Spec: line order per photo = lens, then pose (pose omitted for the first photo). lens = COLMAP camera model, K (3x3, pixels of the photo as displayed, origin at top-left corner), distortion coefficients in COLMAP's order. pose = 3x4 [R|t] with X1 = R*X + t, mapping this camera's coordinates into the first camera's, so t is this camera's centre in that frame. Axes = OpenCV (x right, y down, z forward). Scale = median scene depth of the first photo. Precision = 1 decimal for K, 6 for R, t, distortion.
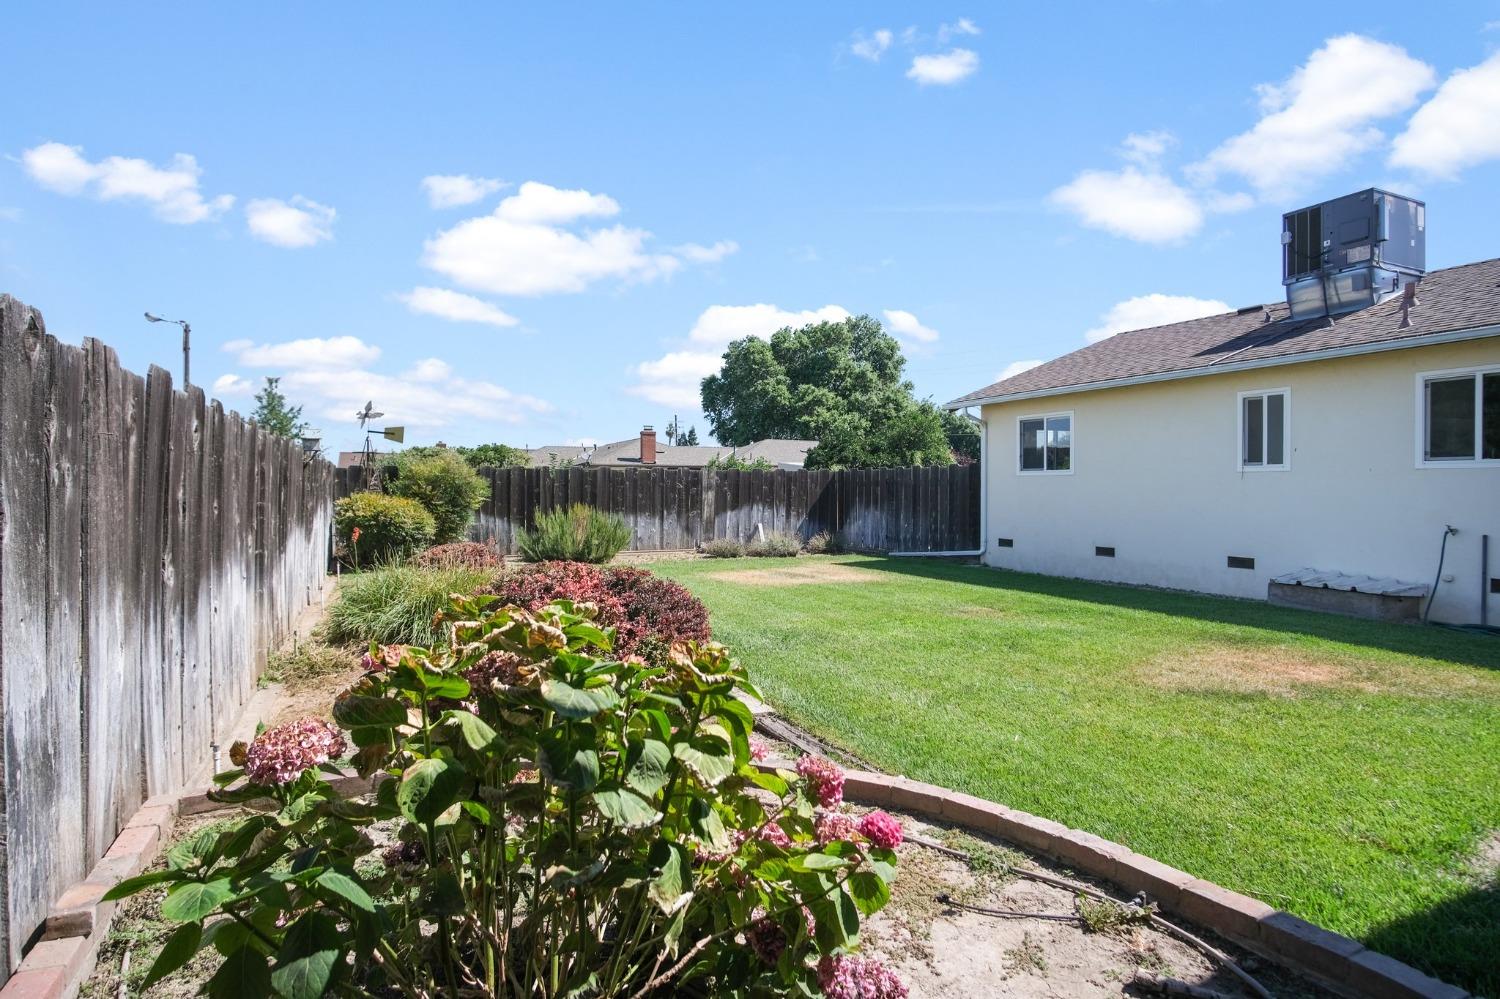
lens RADIAL K [[807.6, 0, 750.1], [0, 807.6, 482.2], [0, 0, 1]] dist [-0.032346, 0.008568]
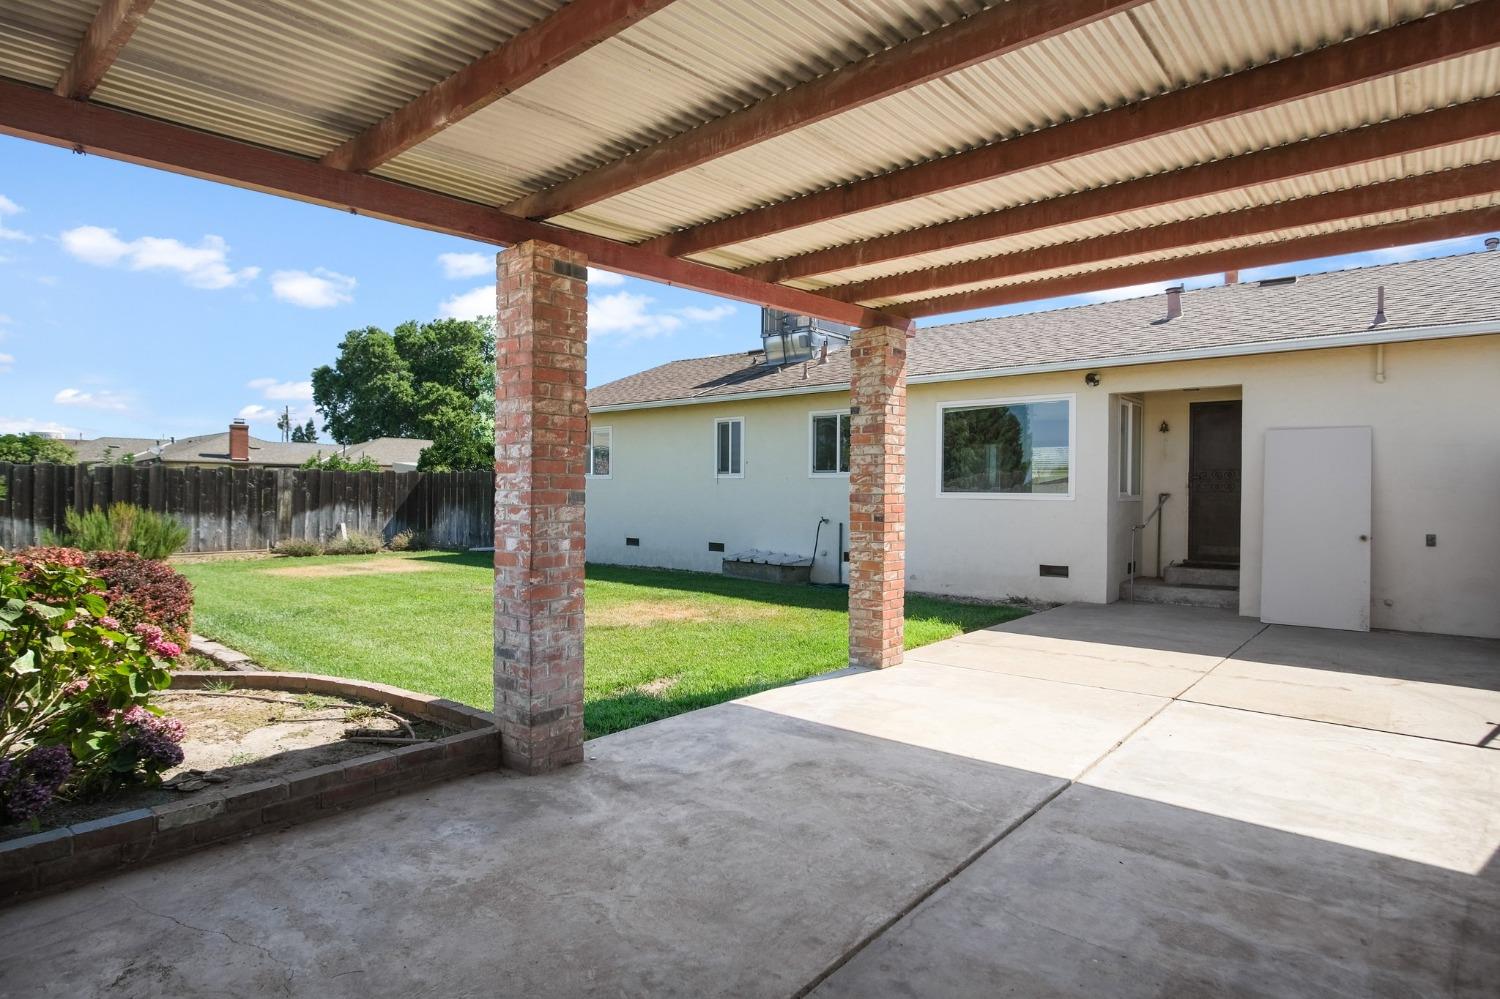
lens RADIAL K [[807.6, 0, 750.1], [0, 807.6, 482.2], [0, 0, 1]] dist [-0.032346, 0.008568]
pose [[0.909431, 0.009652, 0.415742, 0.060363], [-0.008941, 0.999953, -0.003656, -0.001348], [-0.415758, -0.000393, 0.909475, -0.136453]]
